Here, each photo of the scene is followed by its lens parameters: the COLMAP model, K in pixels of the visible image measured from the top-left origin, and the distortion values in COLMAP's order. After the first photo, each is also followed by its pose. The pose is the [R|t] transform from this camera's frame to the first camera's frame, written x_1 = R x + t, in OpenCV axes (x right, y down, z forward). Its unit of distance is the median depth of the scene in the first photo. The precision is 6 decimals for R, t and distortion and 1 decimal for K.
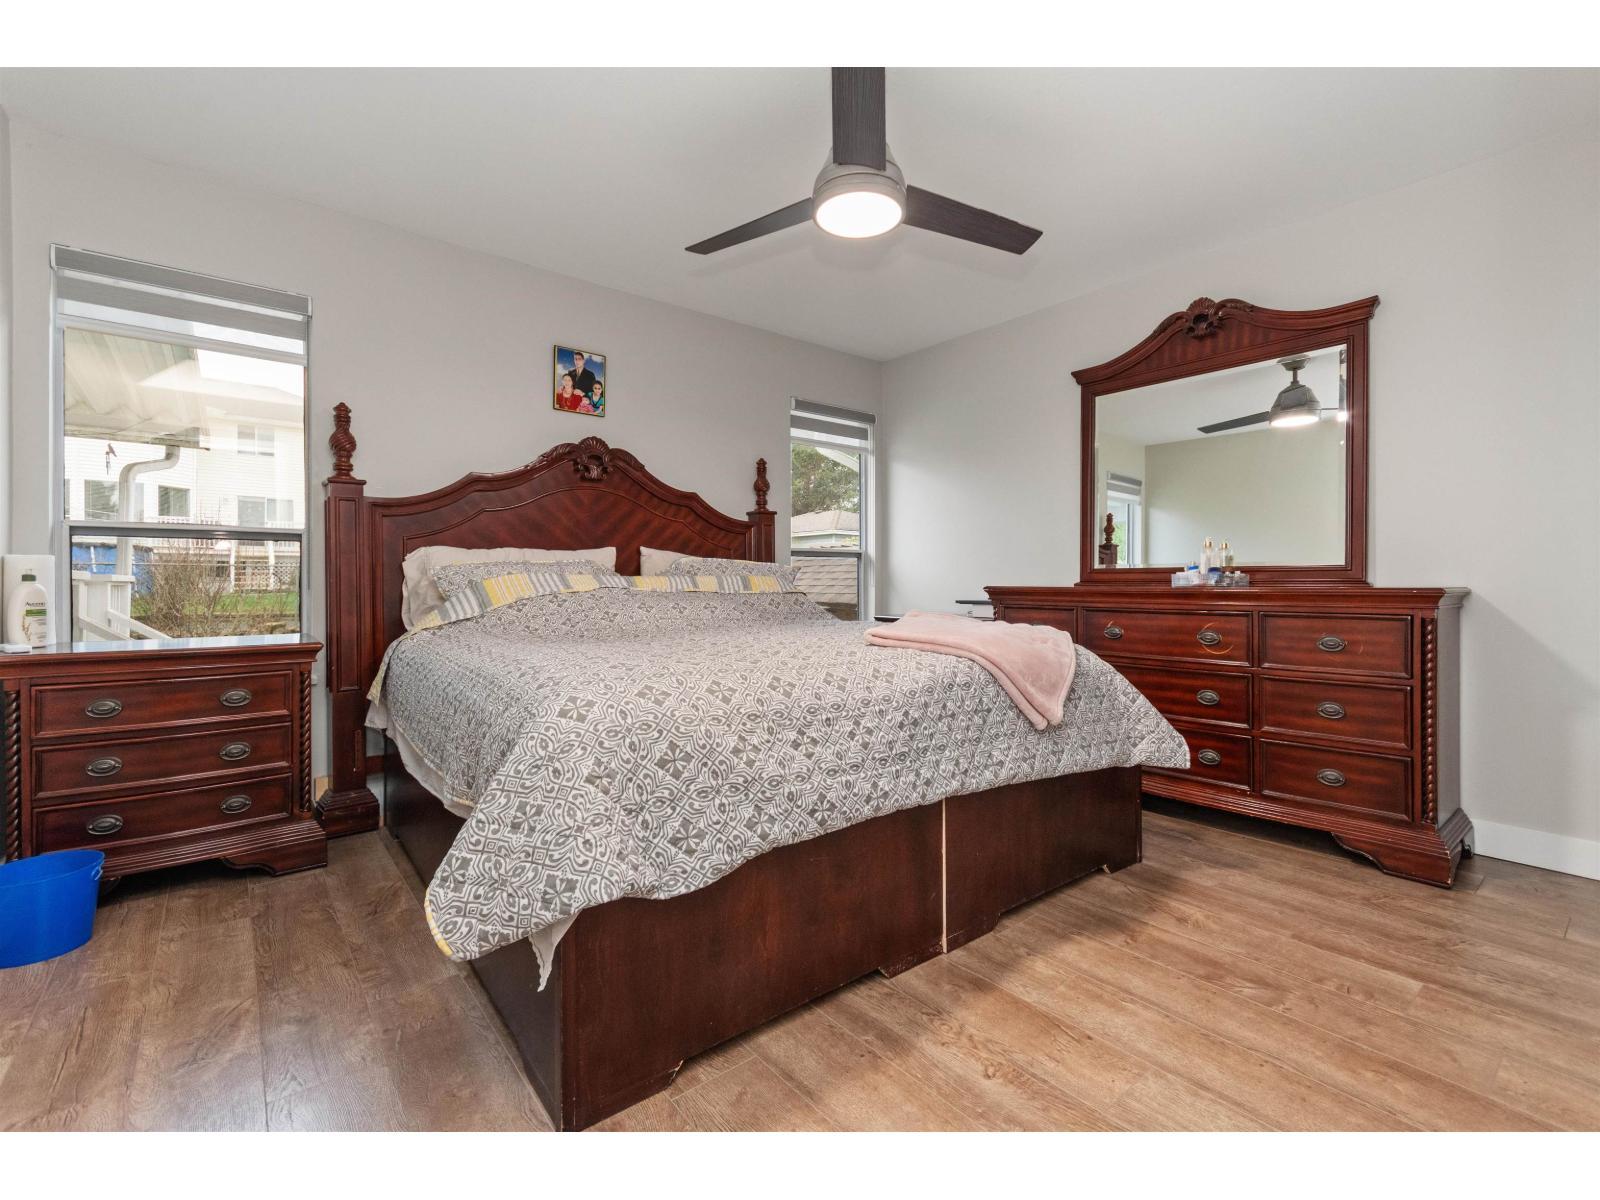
lens RADIAL K [[703.9, 0, 803.2], [0, 703.9, 588.2], [0, 0, 1]] dist [0.005829, 0.000149]
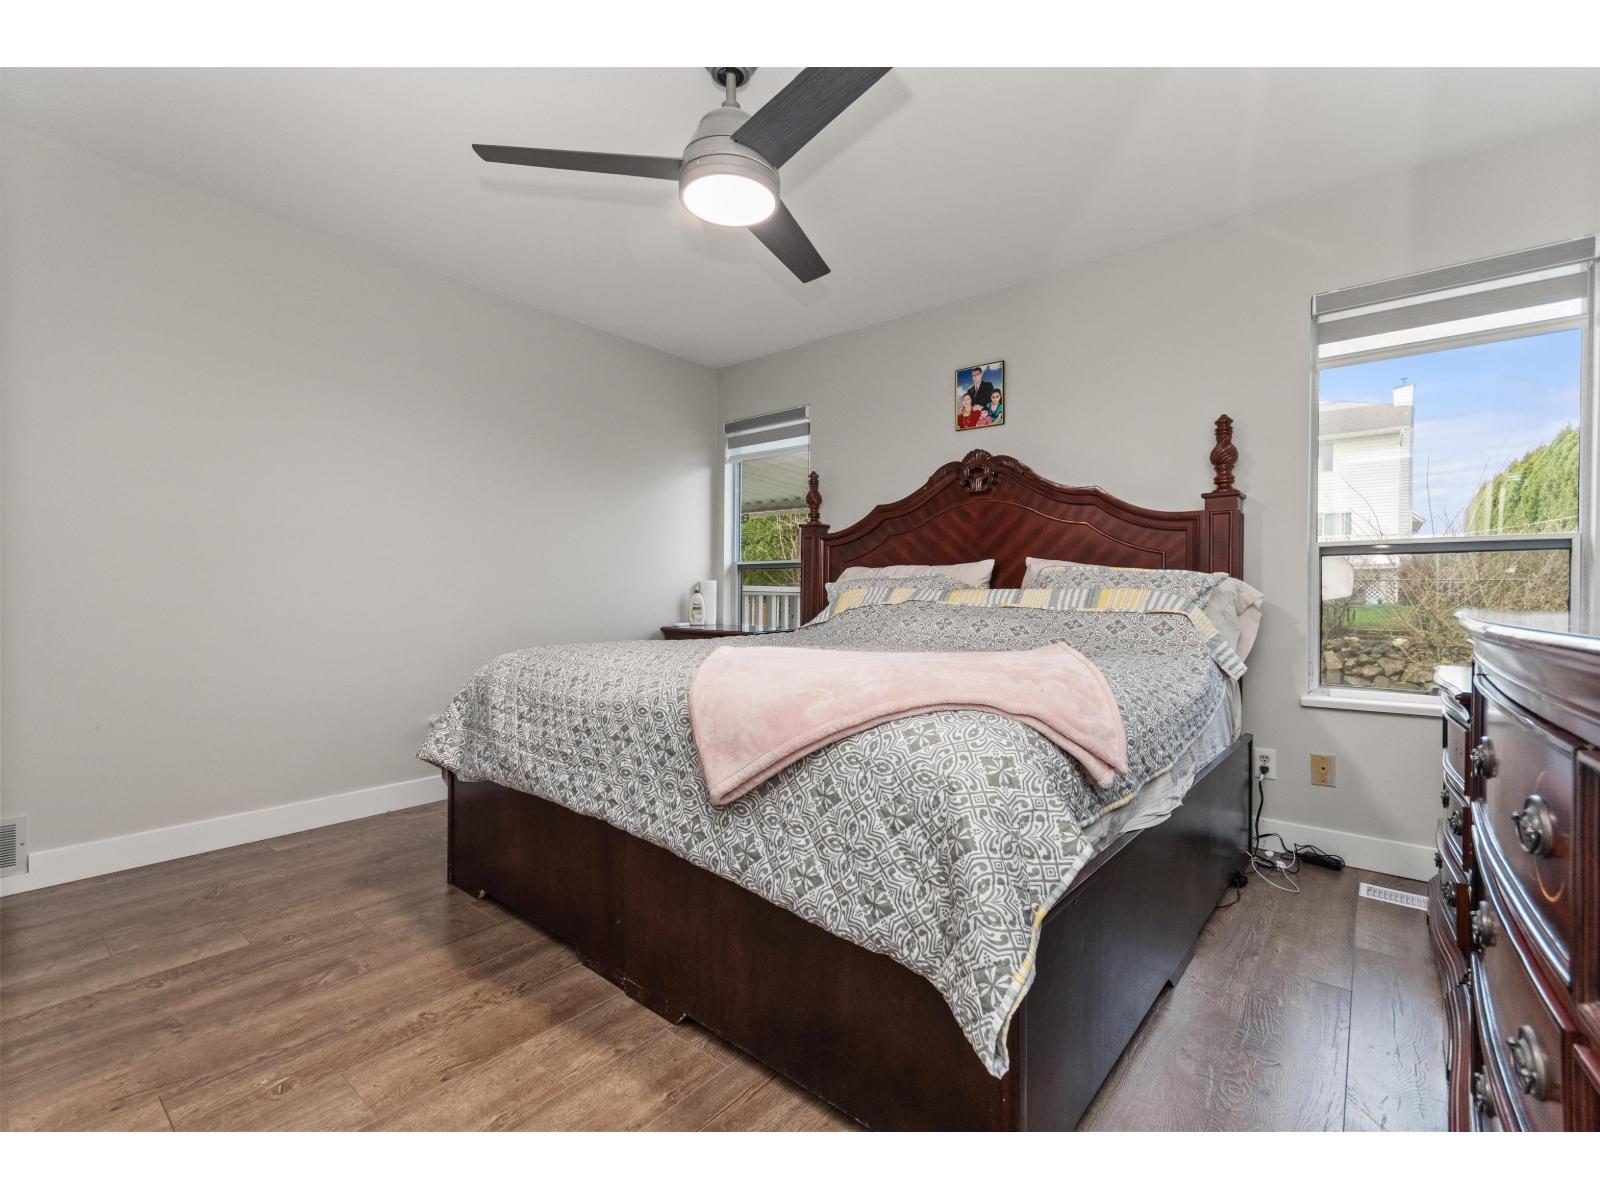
lens RADIAL K [[703.9, 0, 802.8], [0, 703.9, 600.6], [0, 0, 1]] dist [0.005829, 0.000149]
pose [[0.198116, 0.015714, -0.980053, 0.621165], [-0.011703, 0.999838, 0.013666, -0.012605], [0.980109, 0.008762, 0.198268, 0.555480]]
